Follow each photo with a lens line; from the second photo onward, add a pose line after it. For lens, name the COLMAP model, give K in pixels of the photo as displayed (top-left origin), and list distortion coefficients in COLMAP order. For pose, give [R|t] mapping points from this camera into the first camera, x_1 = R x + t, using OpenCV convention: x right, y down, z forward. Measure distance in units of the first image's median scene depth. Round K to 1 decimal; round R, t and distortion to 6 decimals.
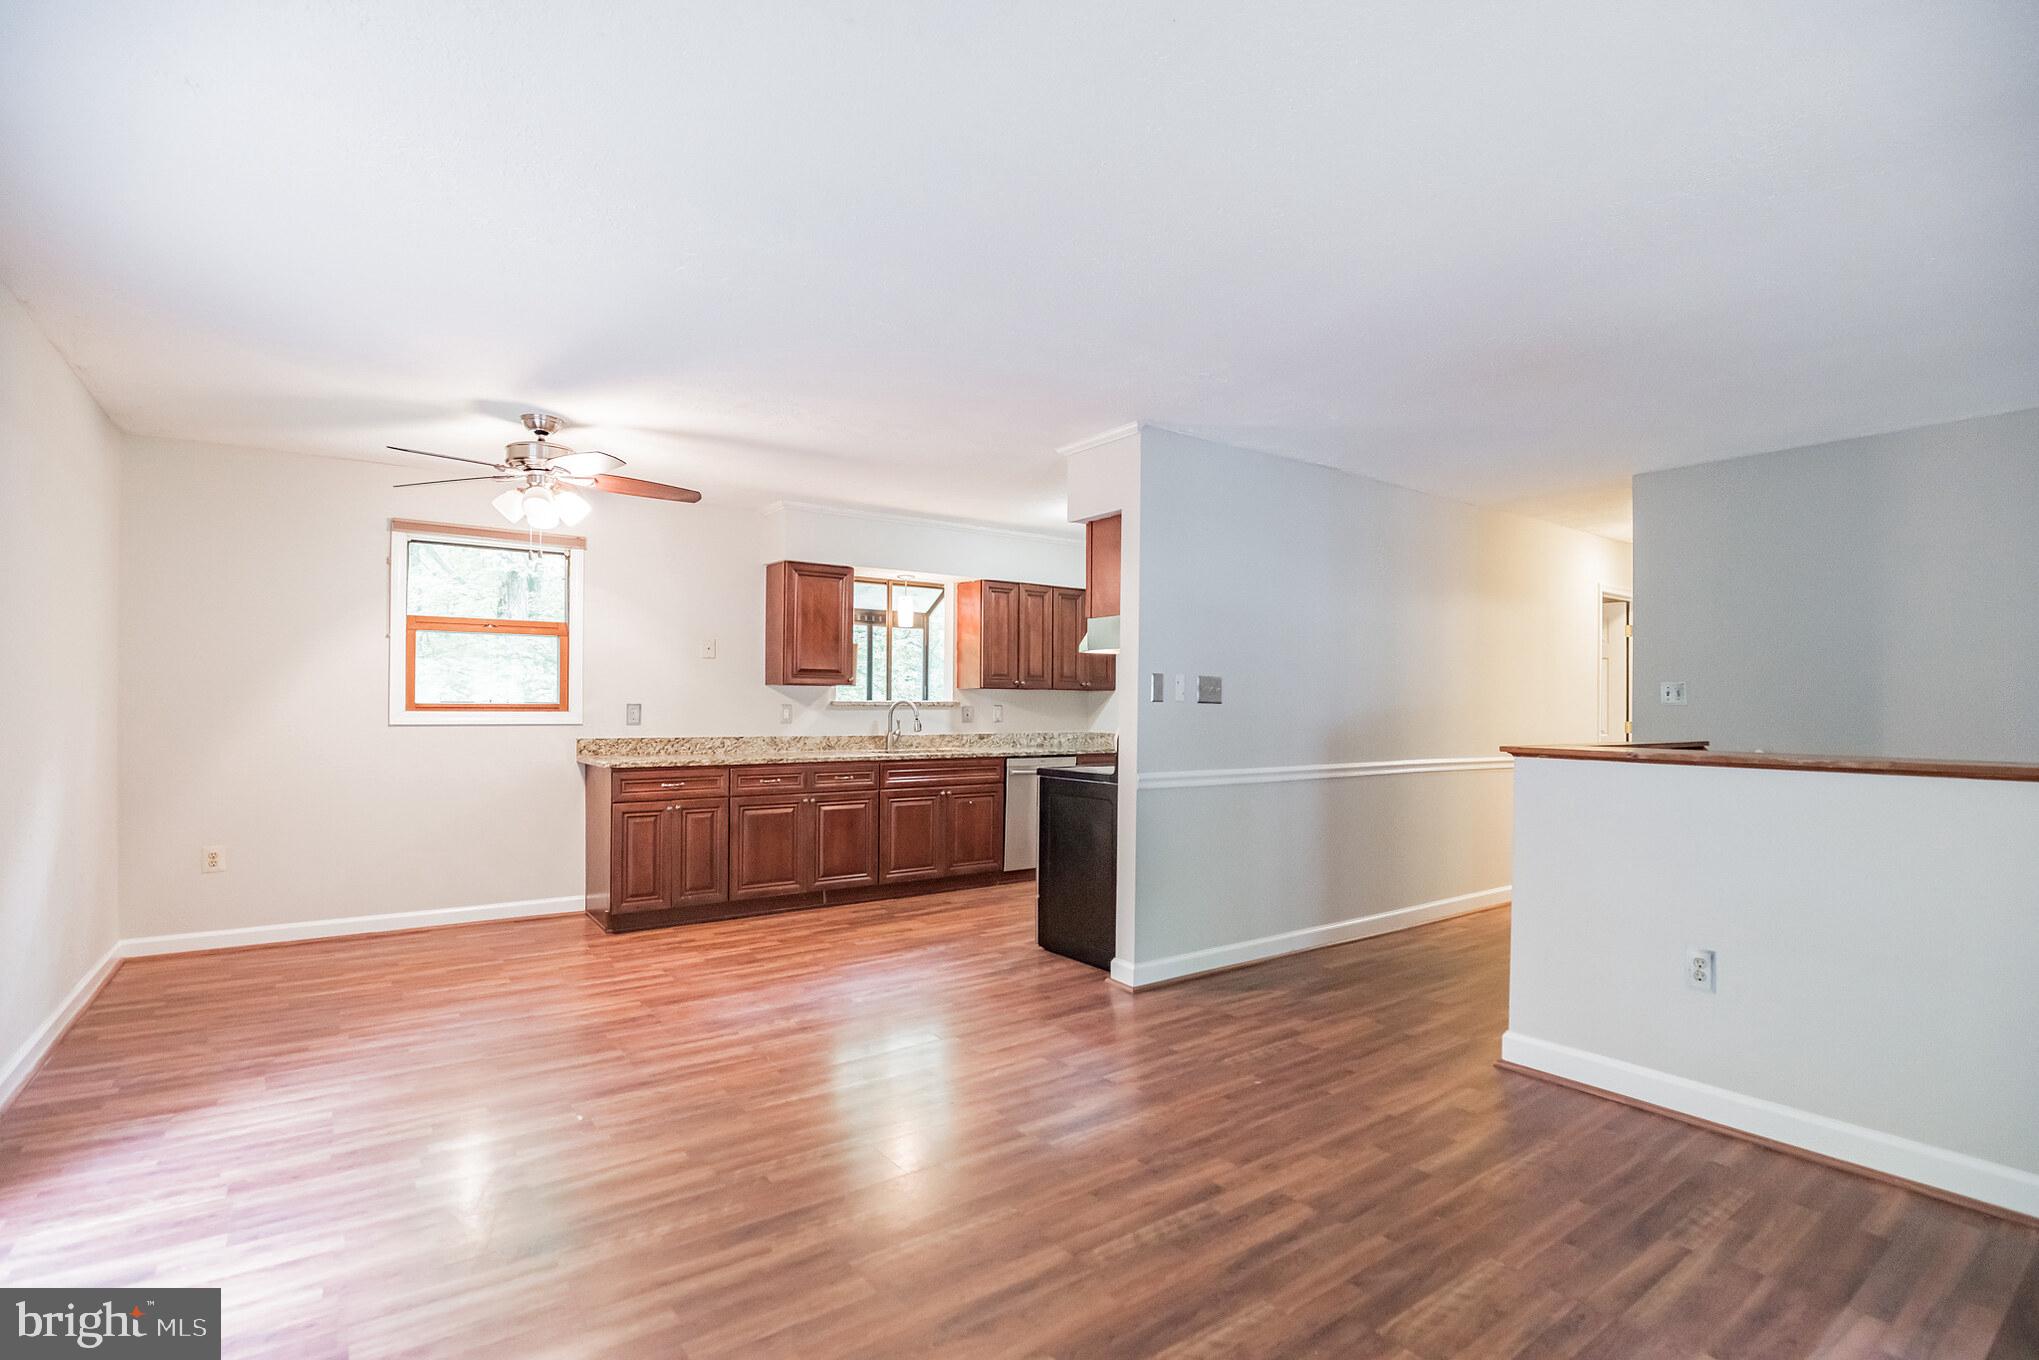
lens RADIAL K [[950.3, 0, 1009.6], [0, 950.3, 687.9], [0, 0, 1]] dist [-0.026776, -0.000722]
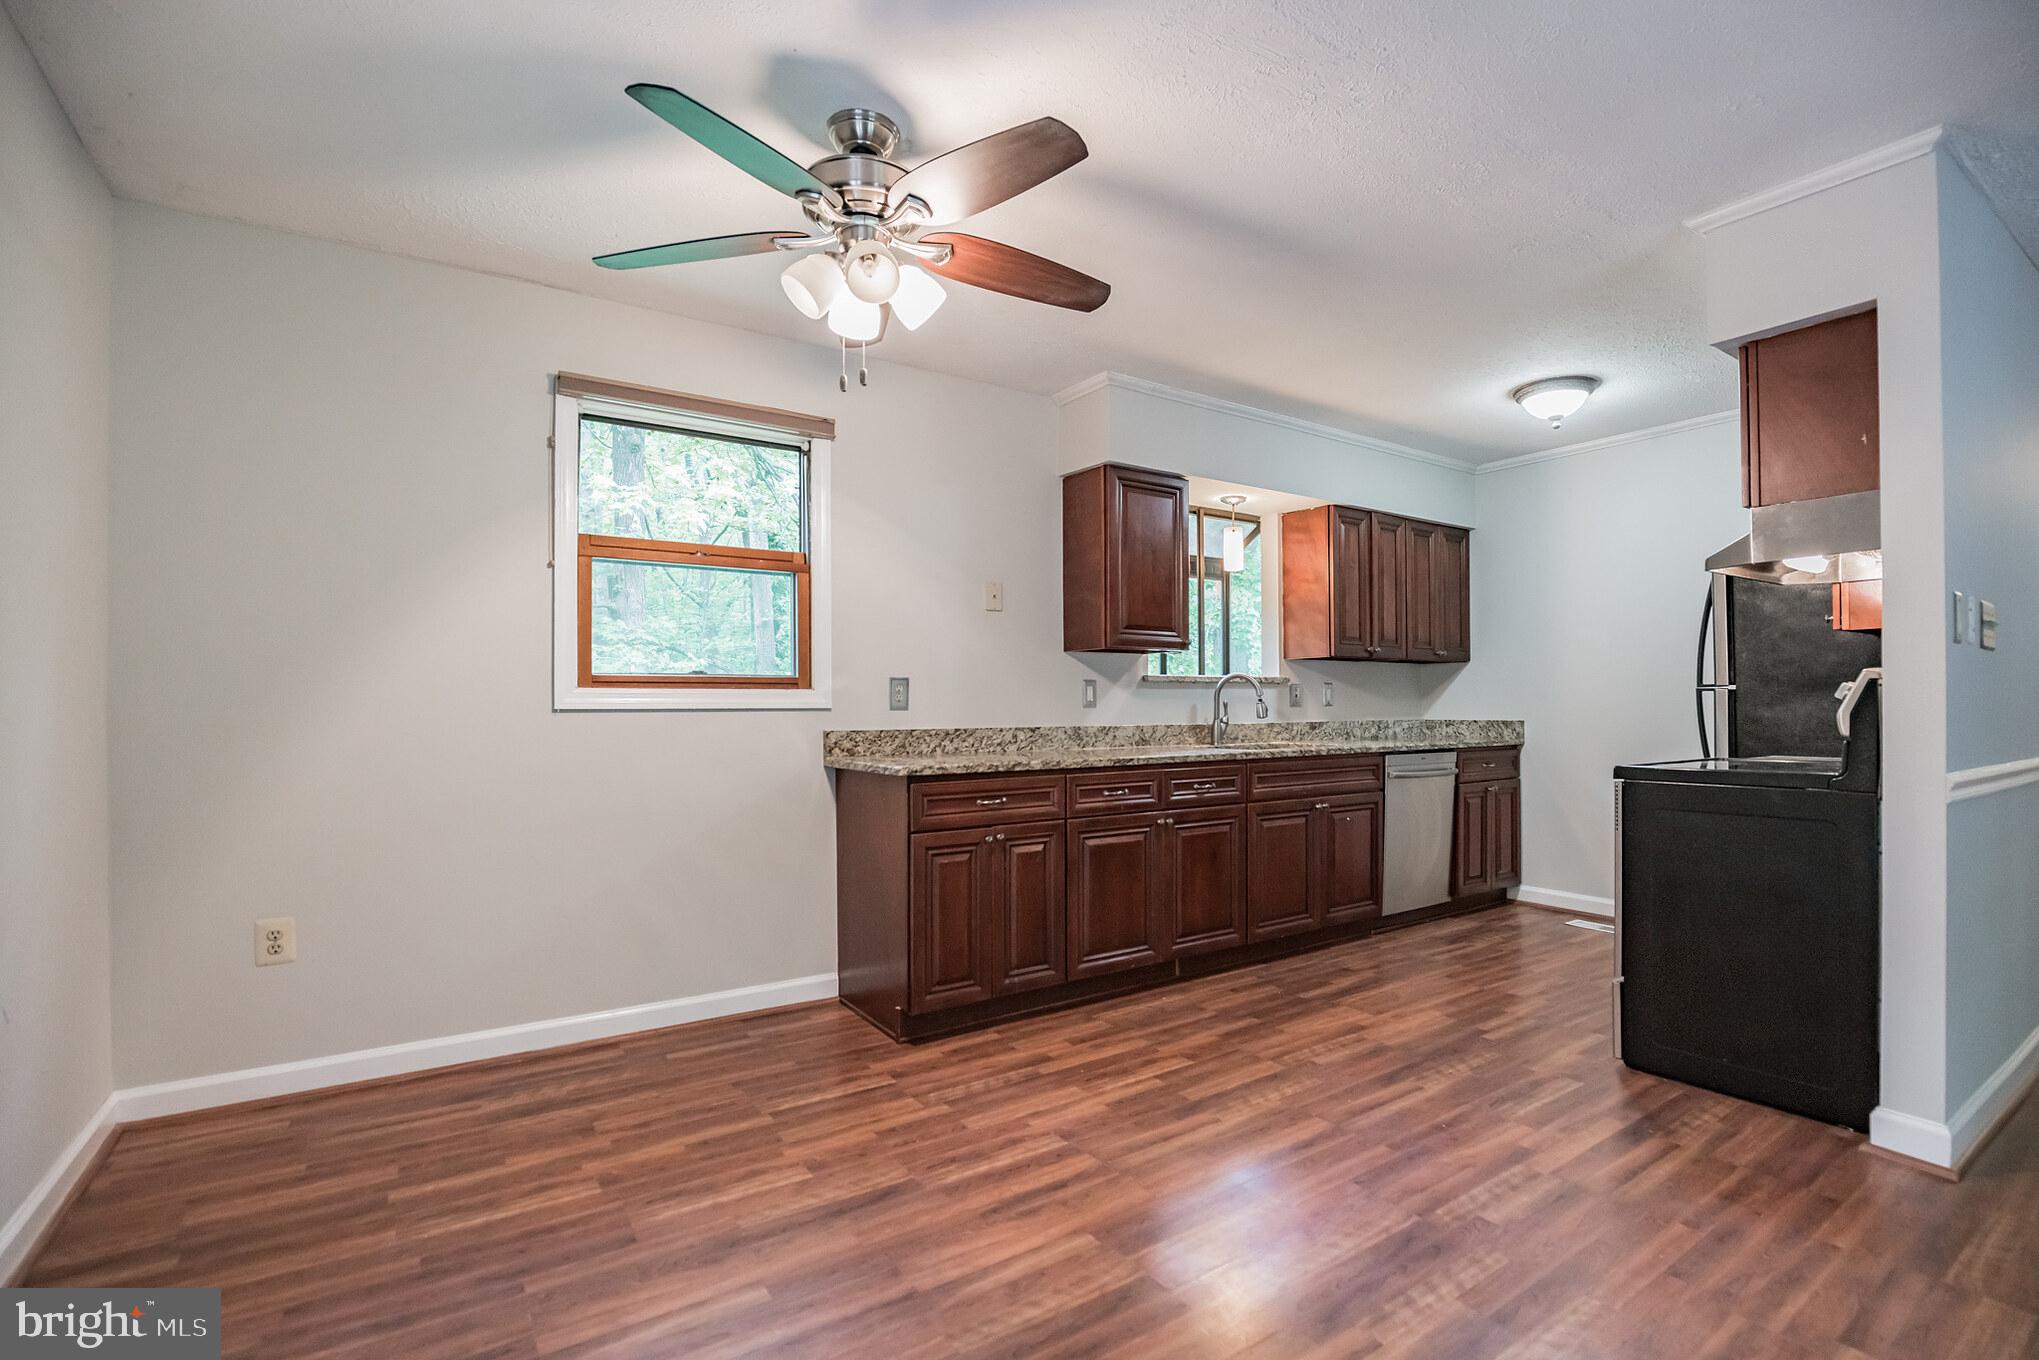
lens RADIAL K [[950.3, 0, 1021.3], [0, 950.3, 683.4], [0, 0, 1]] dist [-0.026776, -0.000722]
pose [[0.998890, -0.014509, -0.044822, -0.320667], [0.014234, 0.999878, -0.006457, 0.029705], [0.044910, 0.005812, 0.998974, 0.389245]]
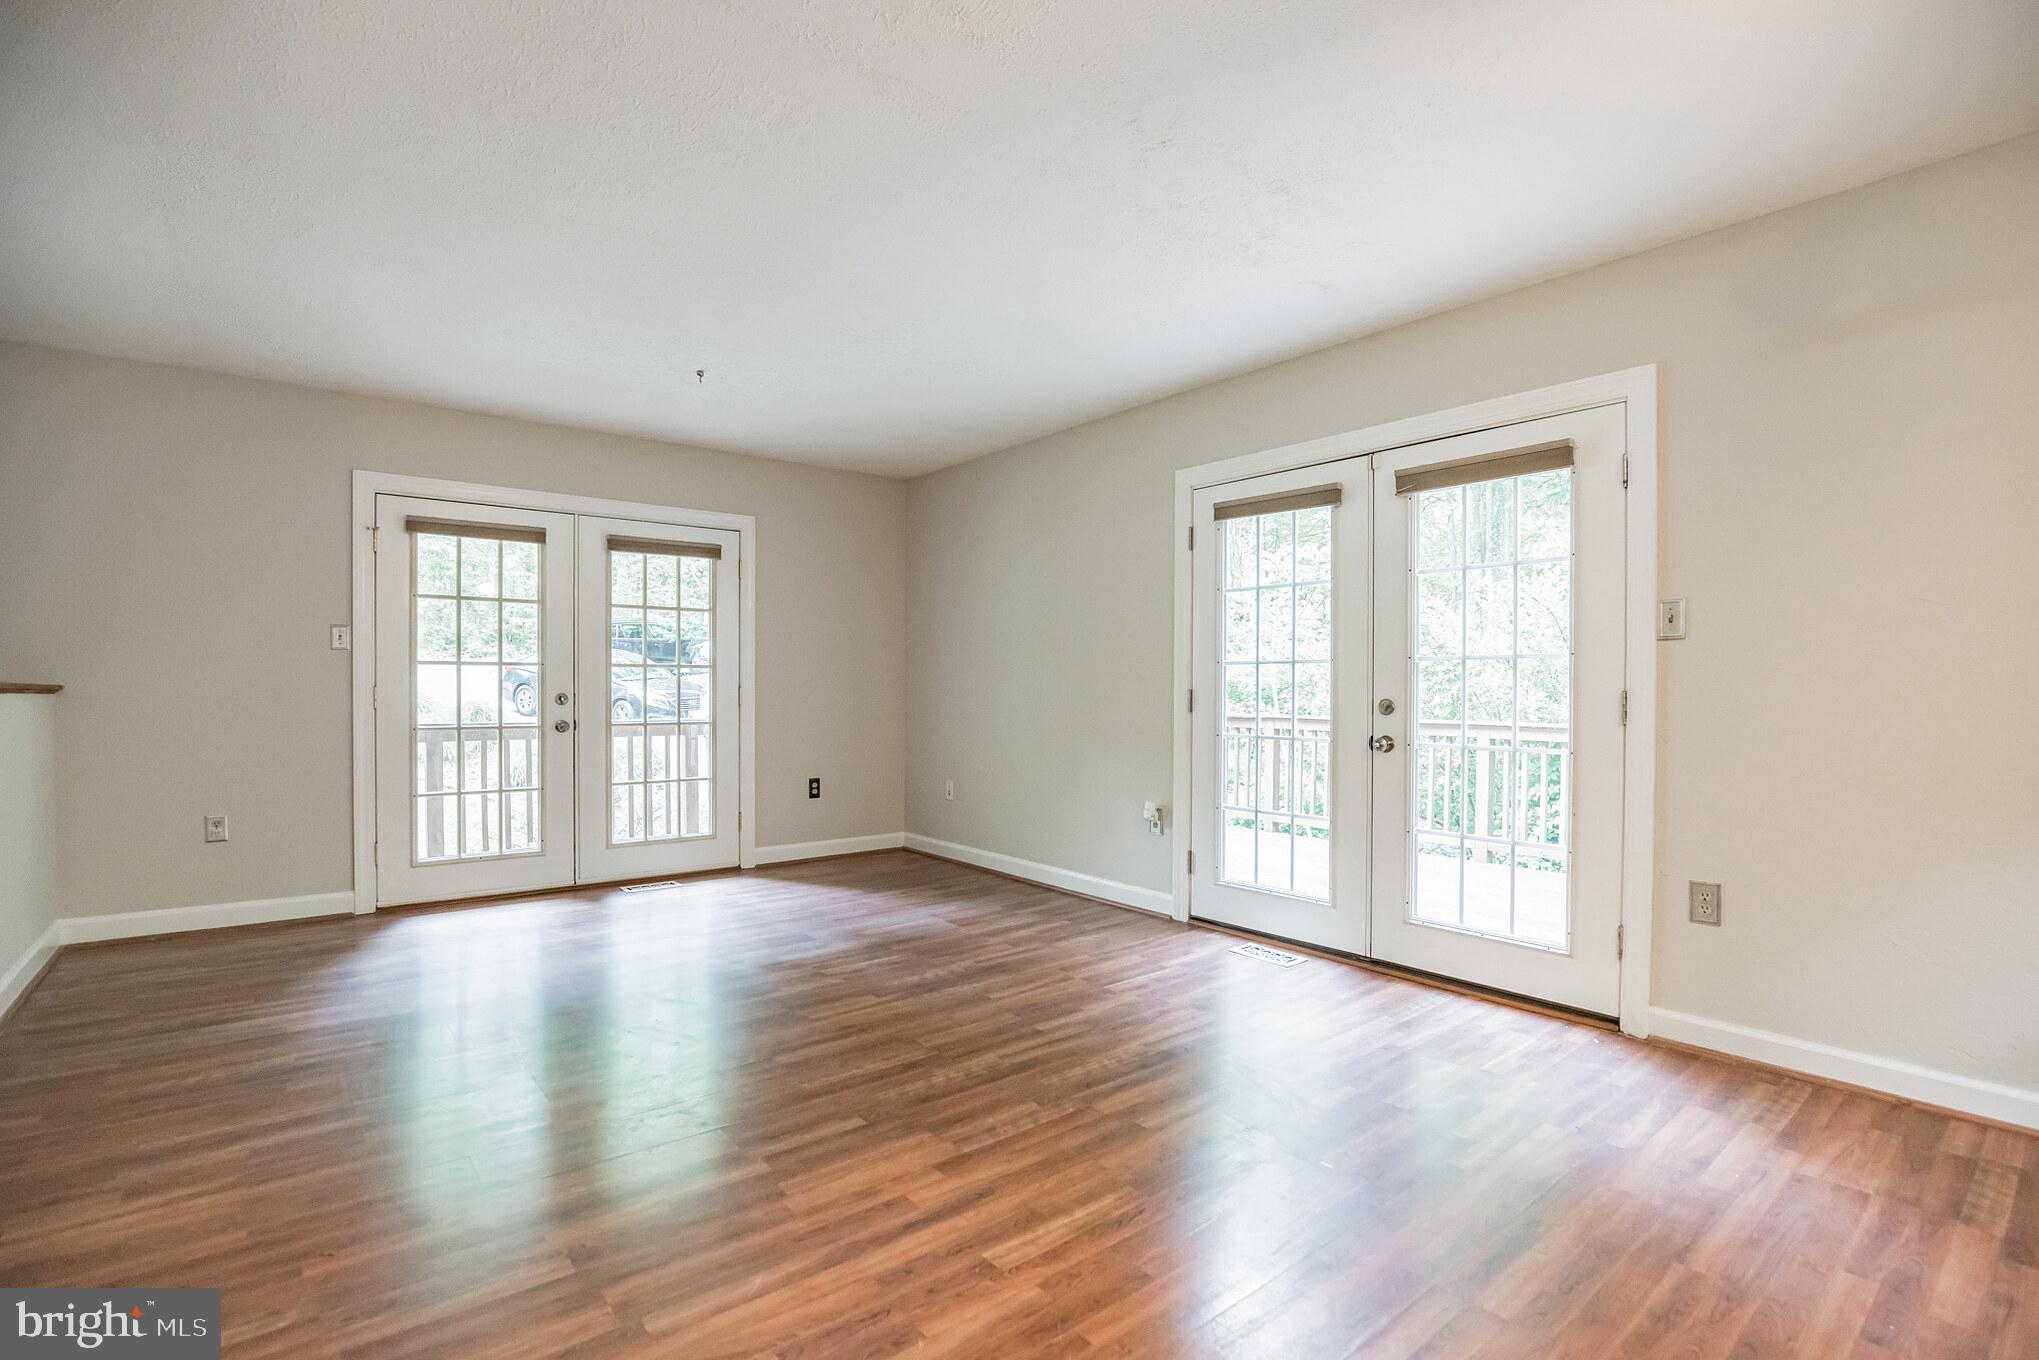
lens RADIAL K [[950.3, 0, 1015.2], [0, 950.3, 690.9], [0, 0, 1]] dist [-0.026776, -0.000722]
pose [[-0.998294, -0.010275, -0.057468, -0.085857], [-0.009449, 0.999849, -0.014611, 0.043197], [0.057609, -0.014043, -0.998240, 1.032999]]
